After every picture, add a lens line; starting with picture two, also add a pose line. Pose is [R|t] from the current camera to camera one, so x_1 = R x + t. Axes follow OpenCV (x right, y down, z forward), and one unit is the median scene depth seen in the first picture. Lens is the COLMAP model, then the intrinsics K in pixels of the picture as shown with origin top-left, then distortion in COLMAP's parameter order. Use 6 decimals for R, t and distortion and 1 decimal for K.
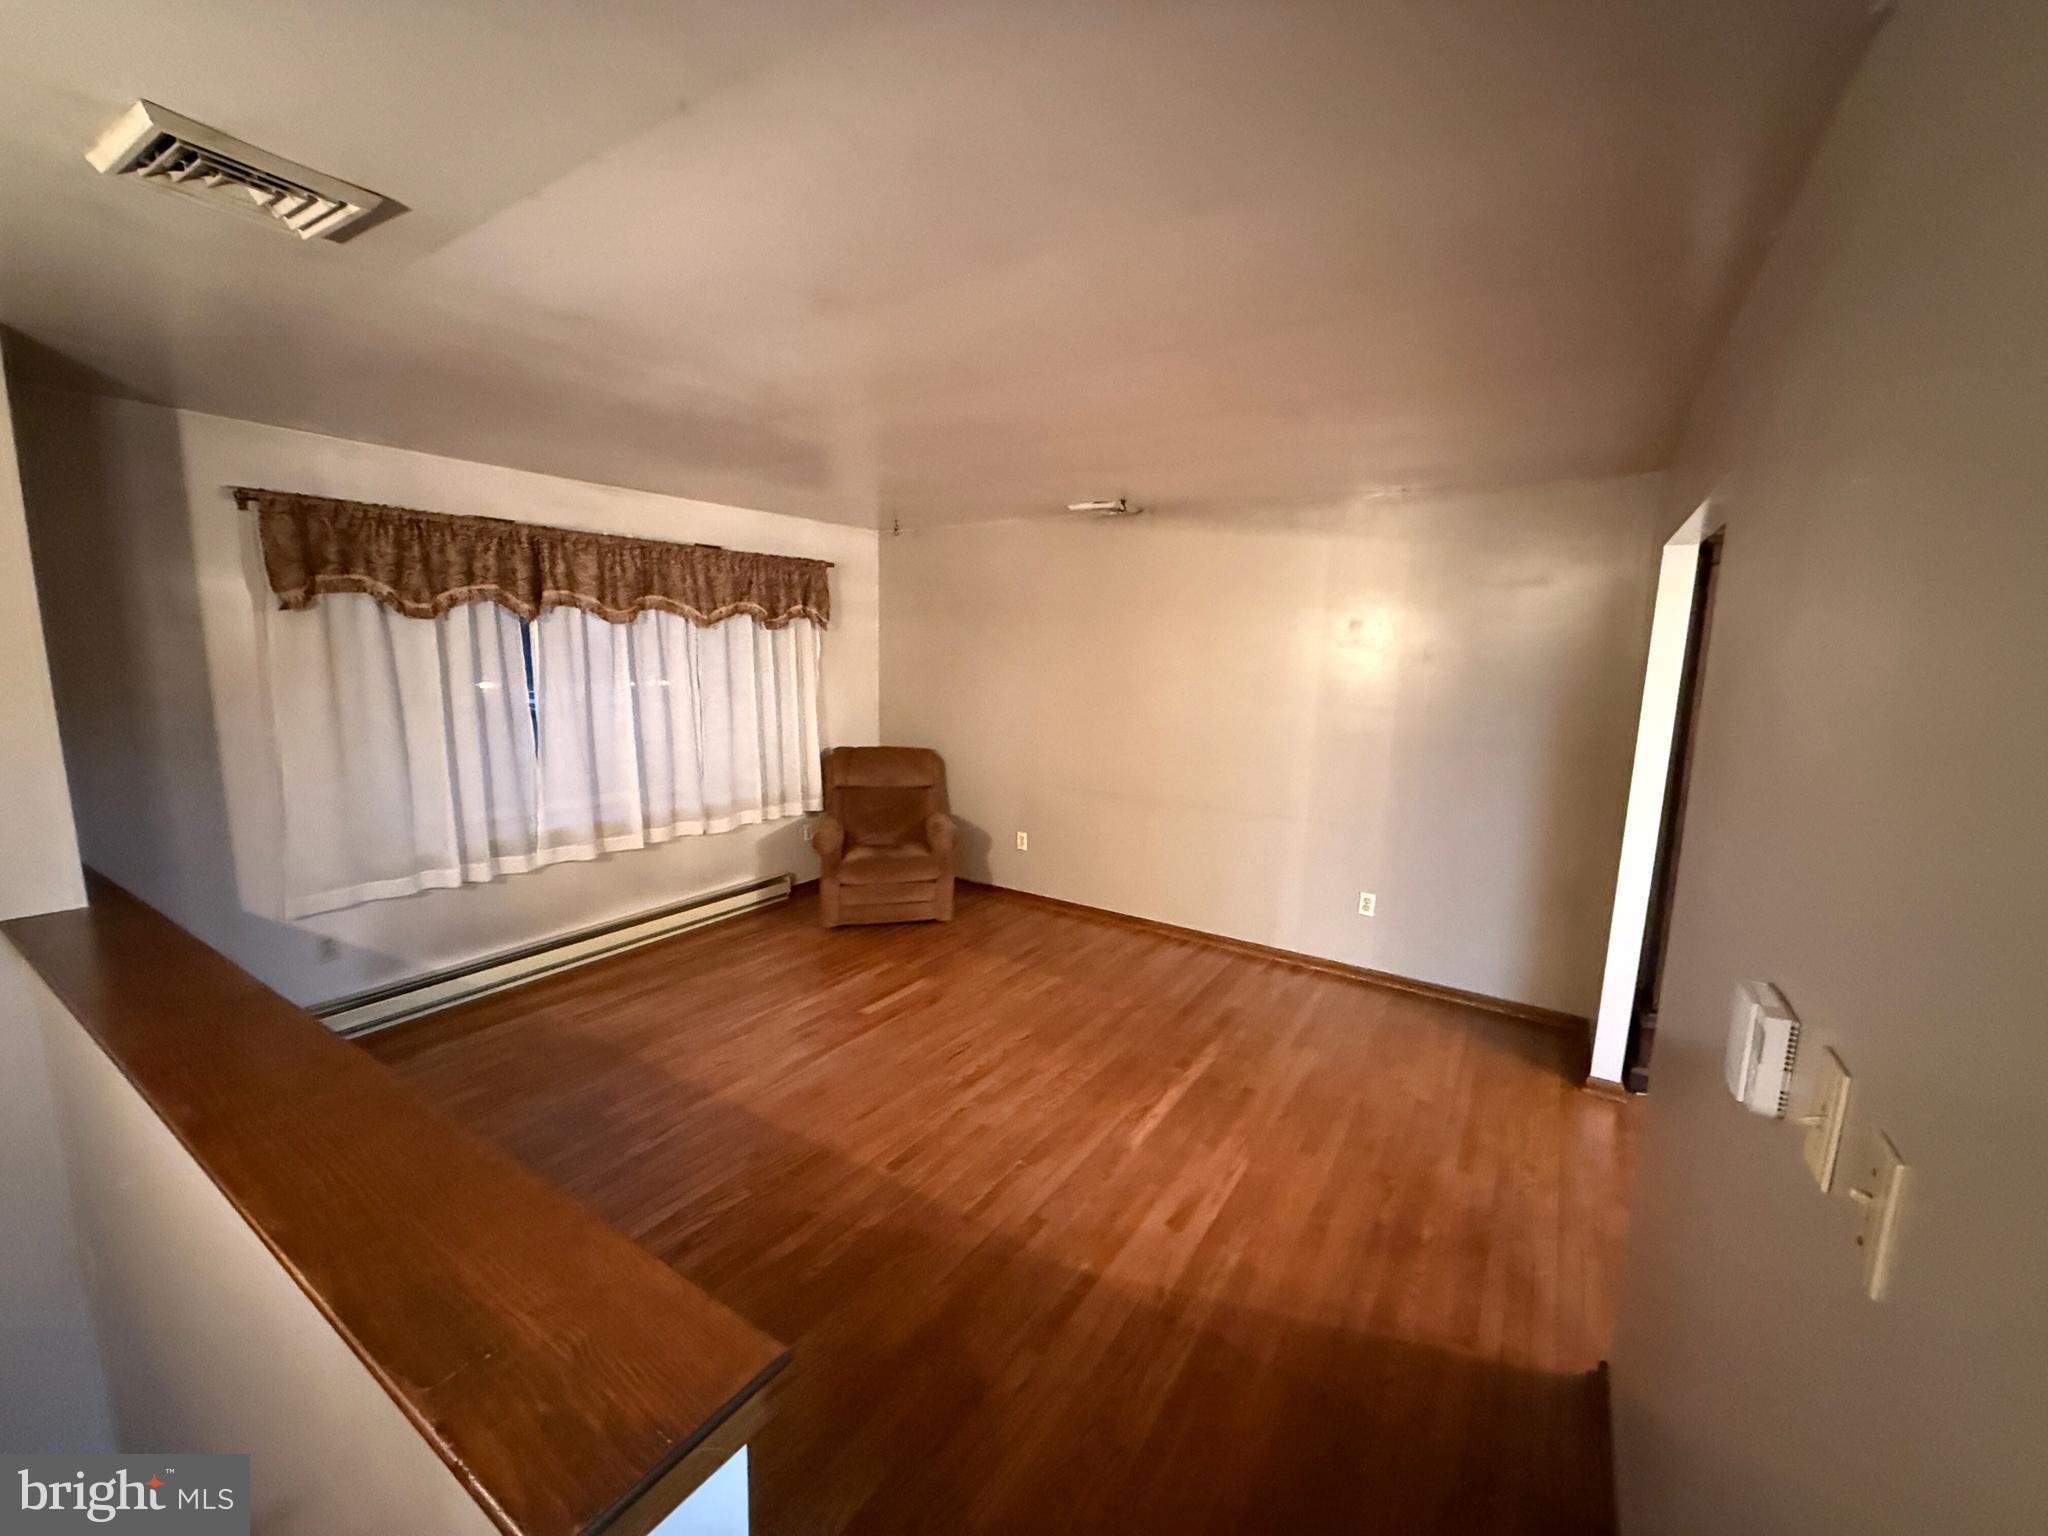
lens RADIAL K [[810.4, 0, 1023.3], [0, 810.4, 761.3], [0, 0, 1]] dist [0.003707, -0.000370]
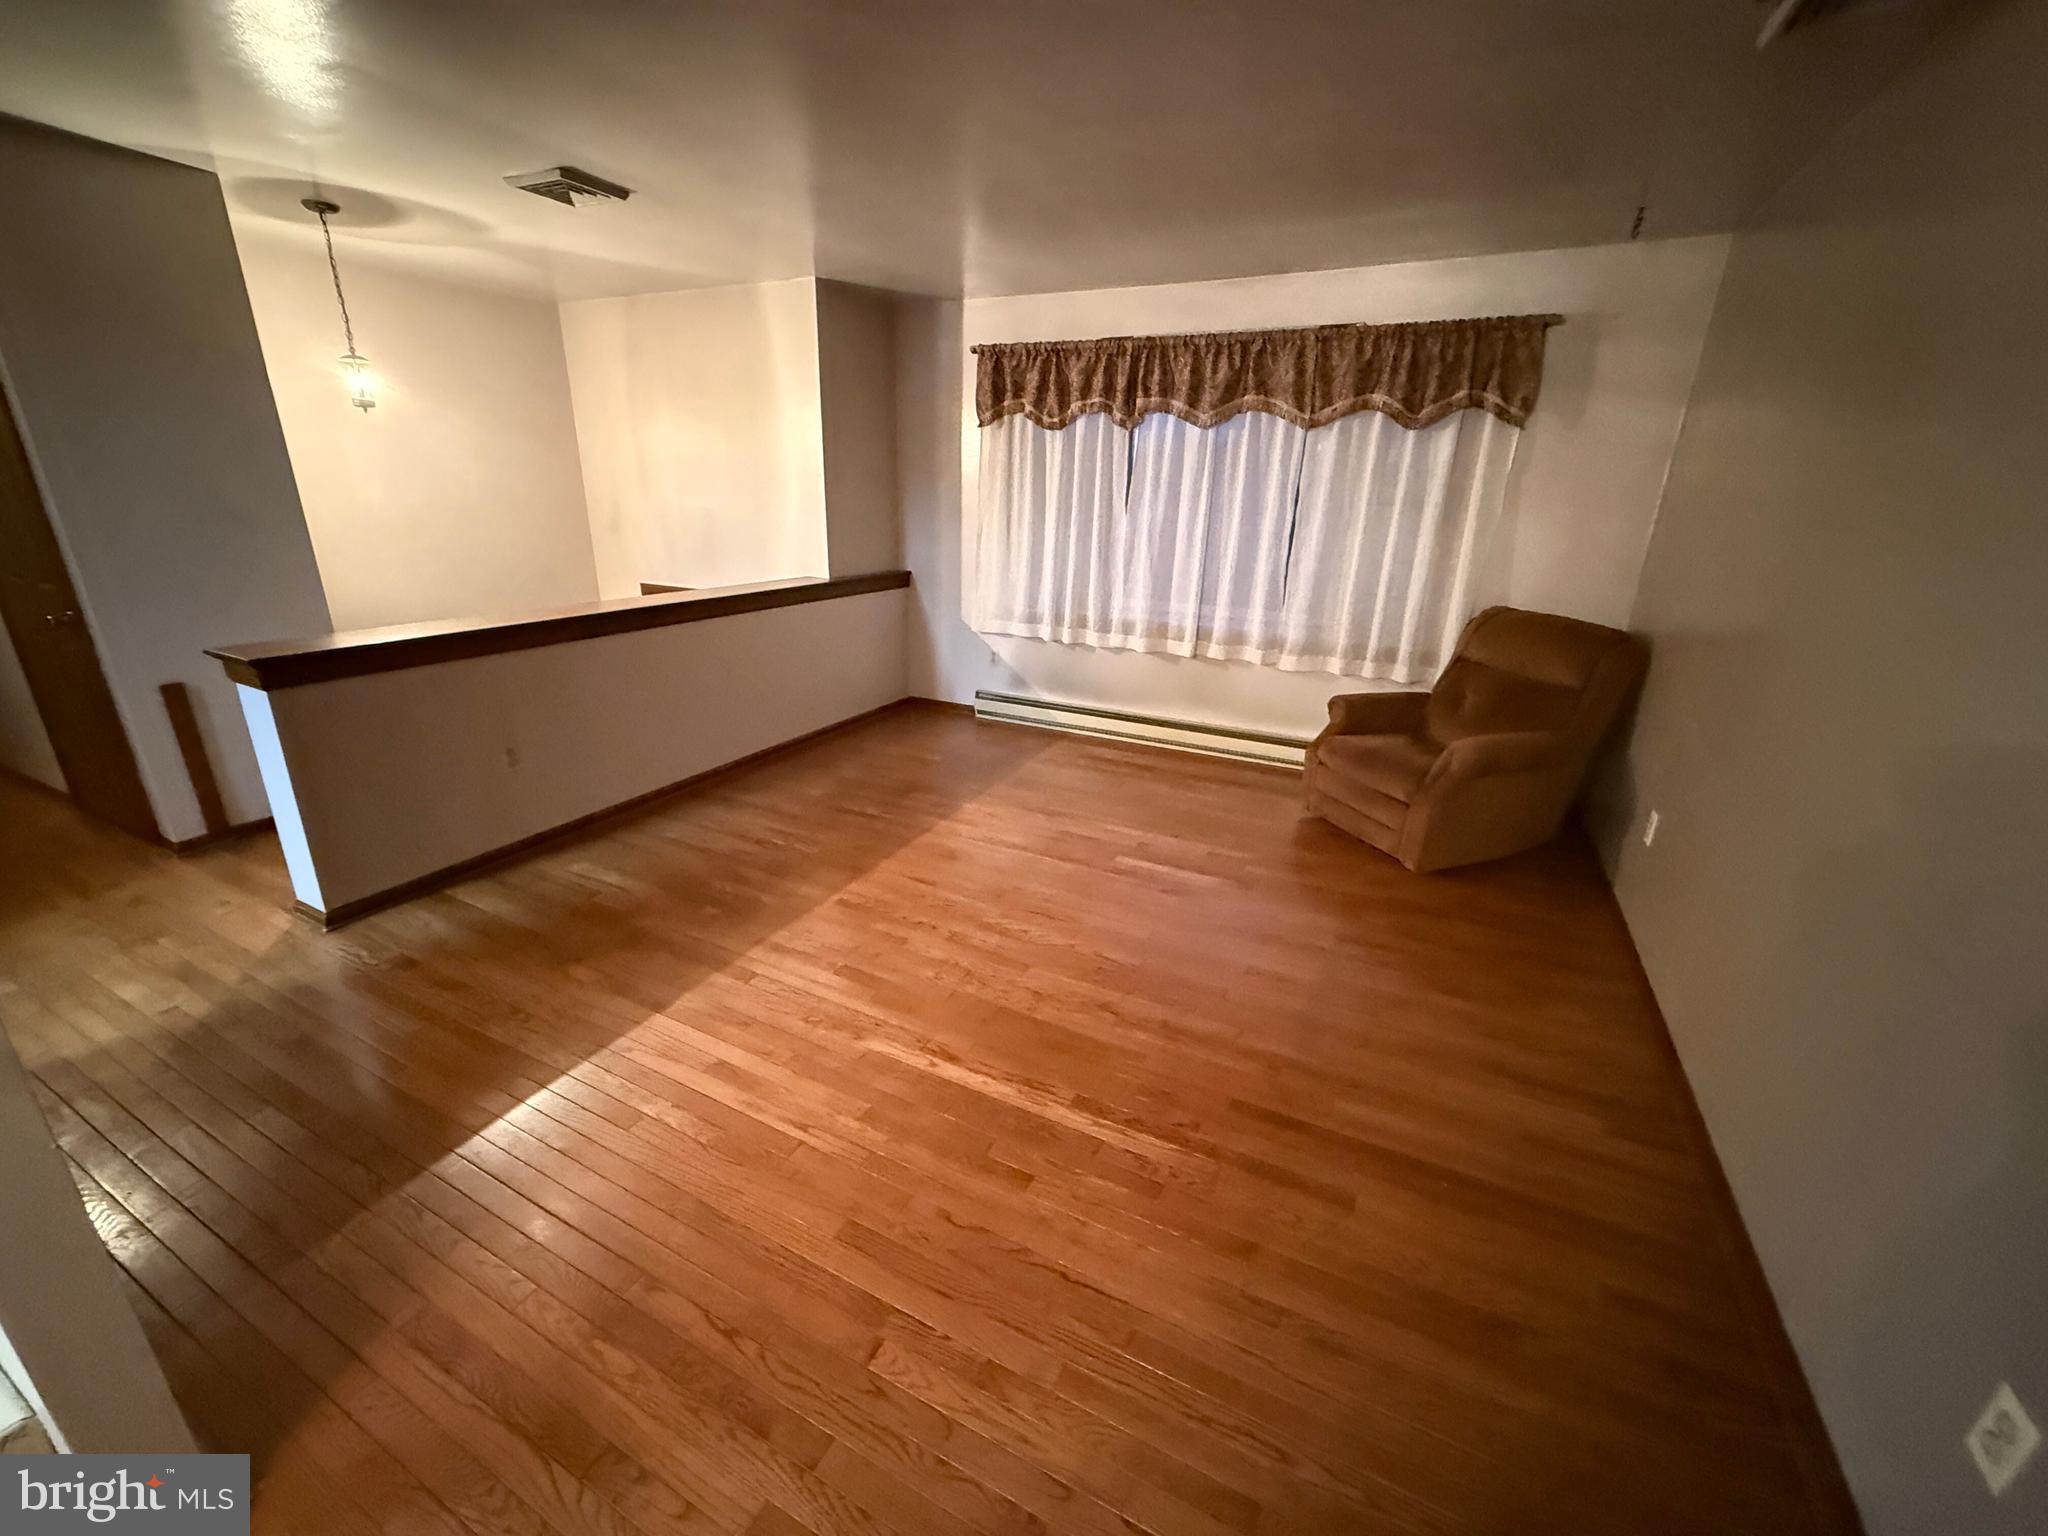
lens RADIAL K [[810.4, 0, 1022.9], [0, 810.4, 770.8], [0, 0, 1]] dist [0.003707, -0.000370]
pose [[0.115620, 0.316853, -0.941401, 0.601837], [-0.166246, 0.940561, 0.296153, -0.033035], [0.979283, 0.122262, 0.161424, 0.718924]]
